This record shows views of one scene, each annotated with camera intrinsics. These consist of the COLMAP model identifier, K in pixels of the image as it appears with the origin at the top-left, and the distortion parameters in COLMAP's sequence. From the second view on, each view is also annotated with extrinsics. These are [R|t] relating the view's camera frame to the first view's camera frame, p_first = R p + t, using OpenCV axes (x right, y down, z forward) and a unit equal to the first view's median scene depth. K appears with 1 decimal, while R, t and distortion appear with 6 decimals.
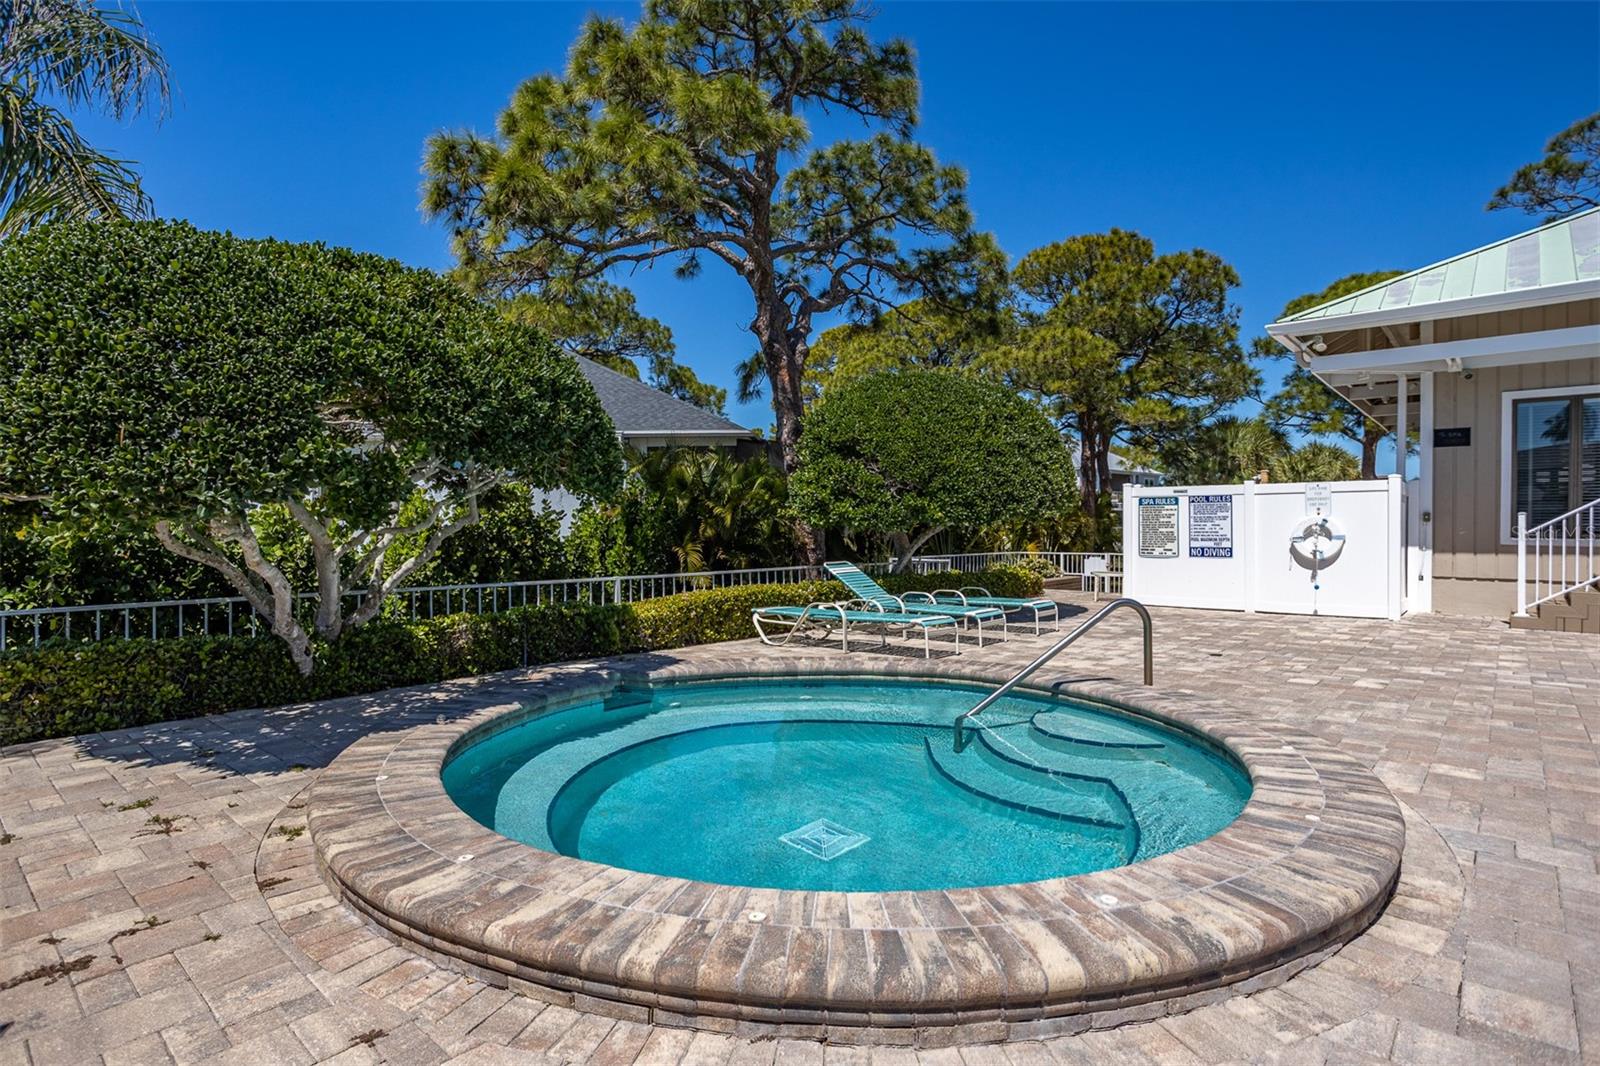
lens RADIAL K [[810.9, 0, 800.0], [0, 810.9, 533.0], [0, 0, 1]] dist [-0.027309, 0.000088]
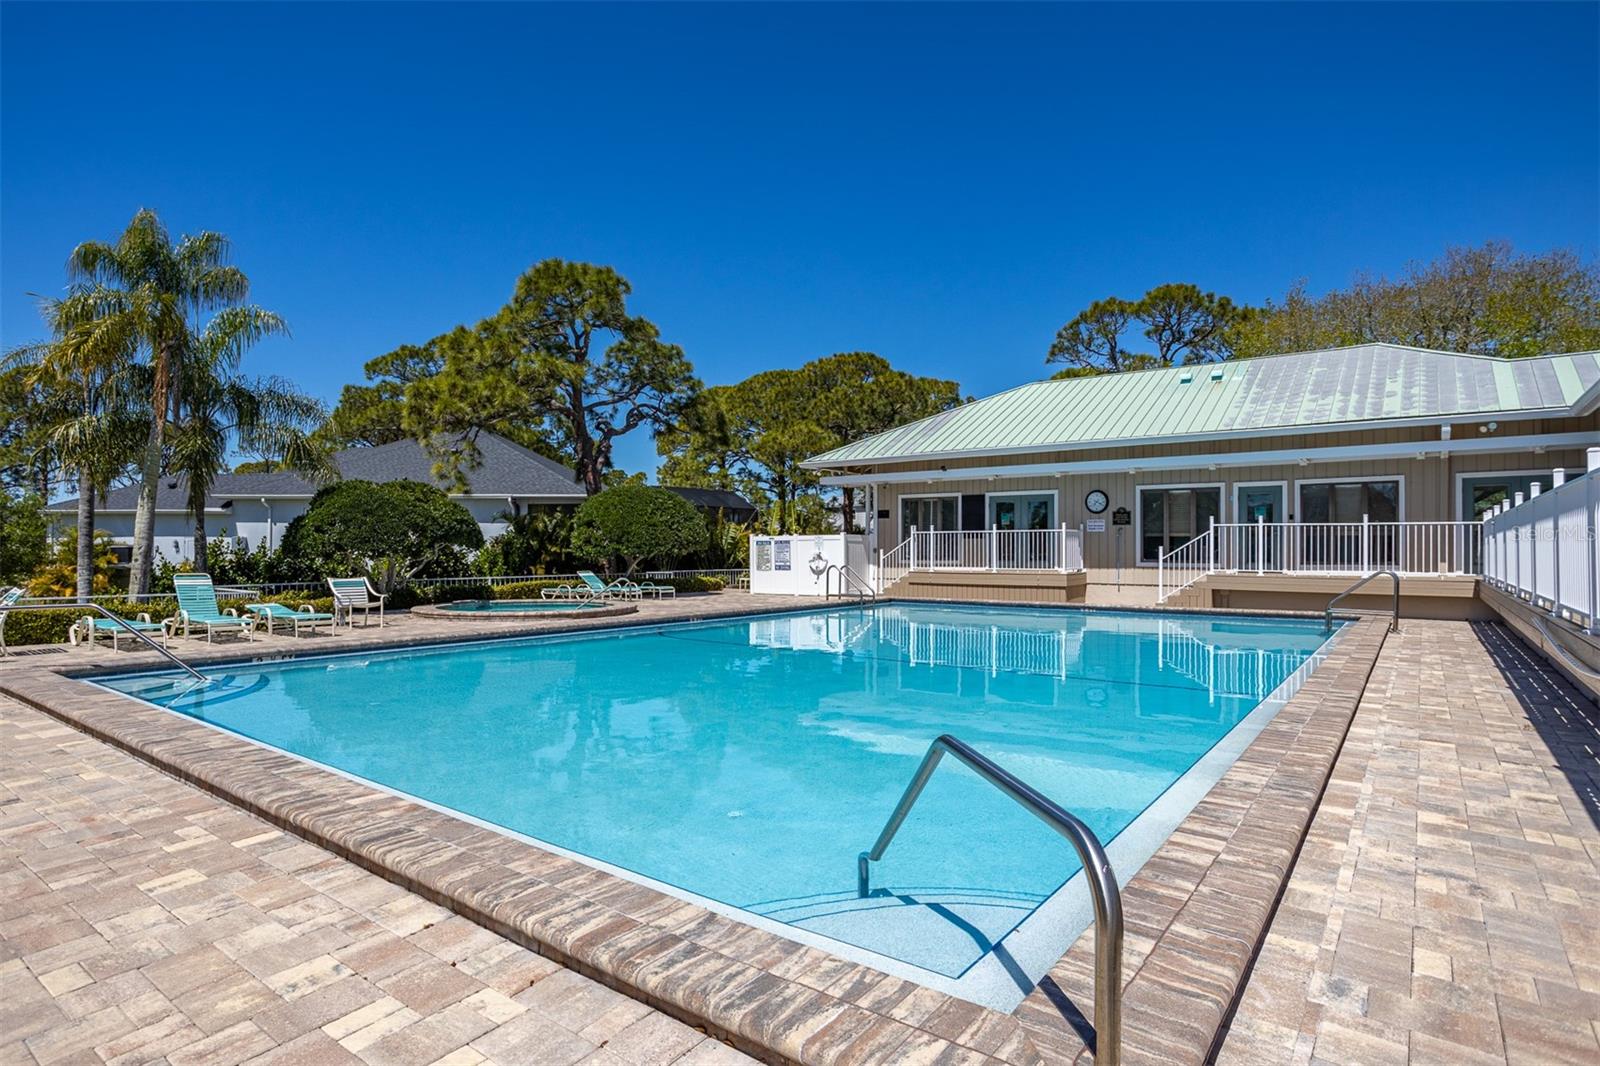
lens RADIAL K [[838.8, 0, 800.0], [0, 838.8, 533.0], [0, 0, 1]] dist [-0.048031, 0.028246]
pose [[0.996926, -0.001118, 0.078343, 0.381093], [0.003369, 0.999585, -0.028601, -0.003641], [-0.078278, 0.028777, 0.996516, -1.180940]]
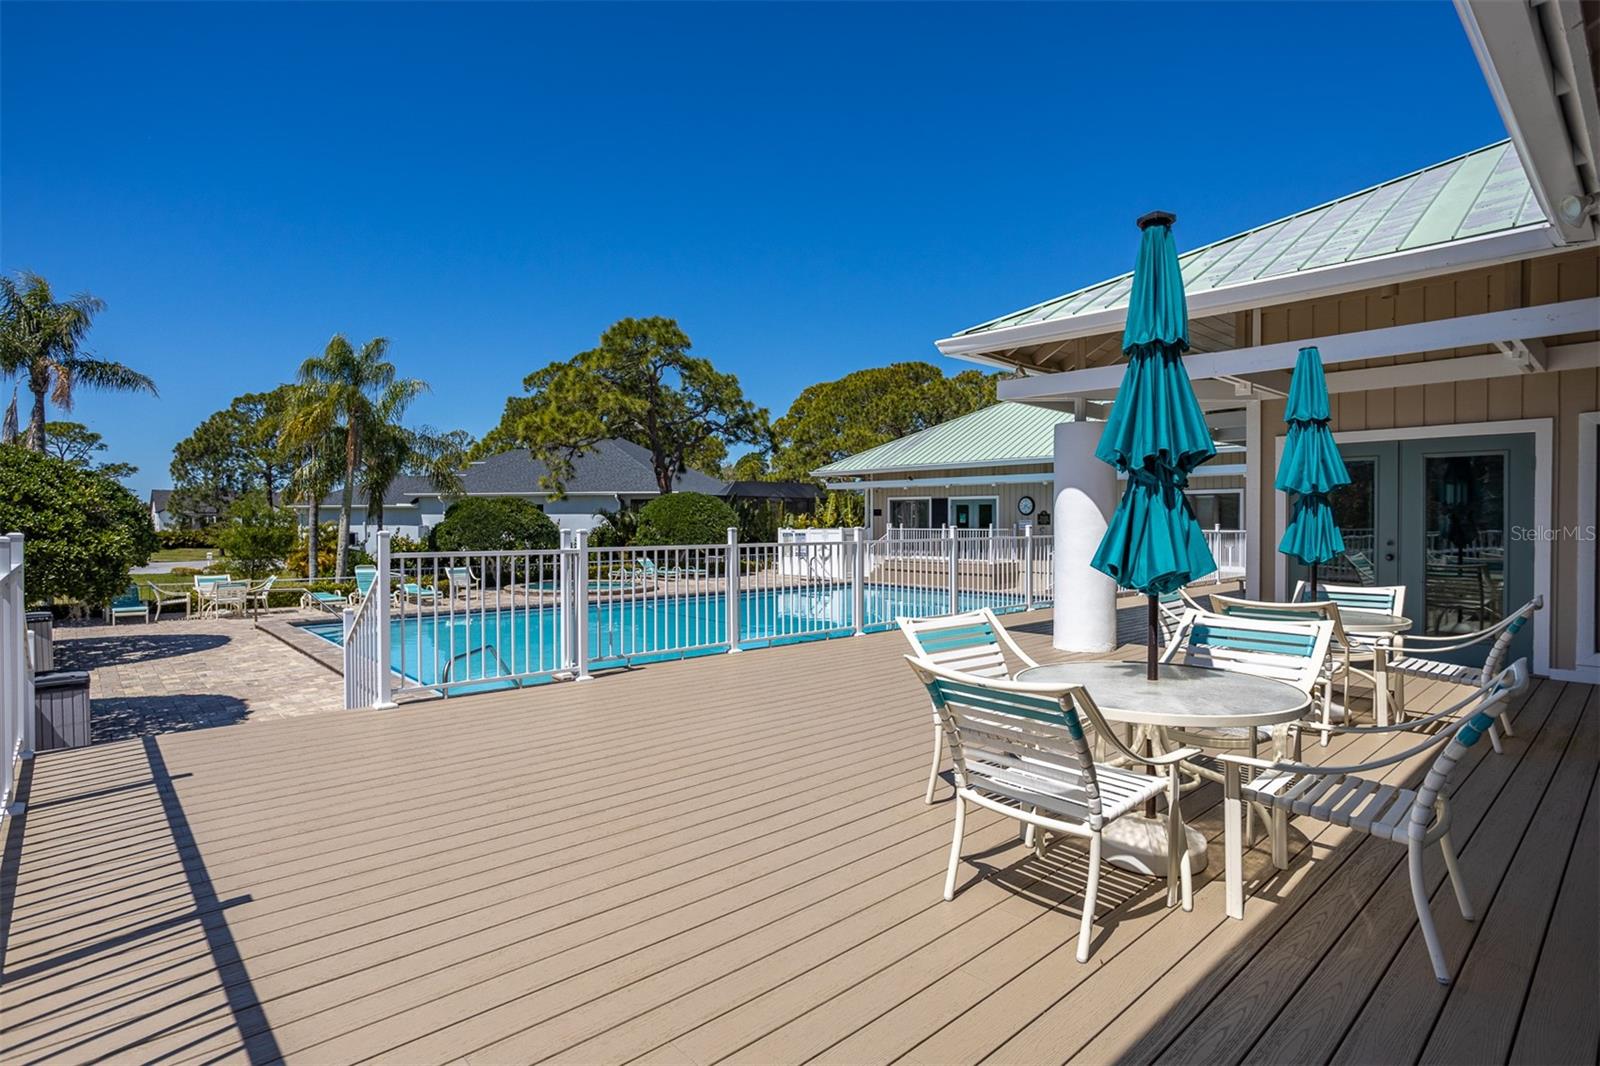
lens RADIAL K [[810.9, 0, 800.0], [0, 810.9, 533.0], [0, 0, 1]] dist [-0.027309, 0.000088]
pose [[0.993683, -0.002286, -0.112197, 0.804382], [0.003036, 0.999974, 0.006522, -0.063899], [0.112180, -0.006822, 0.993665, -1.666390]]
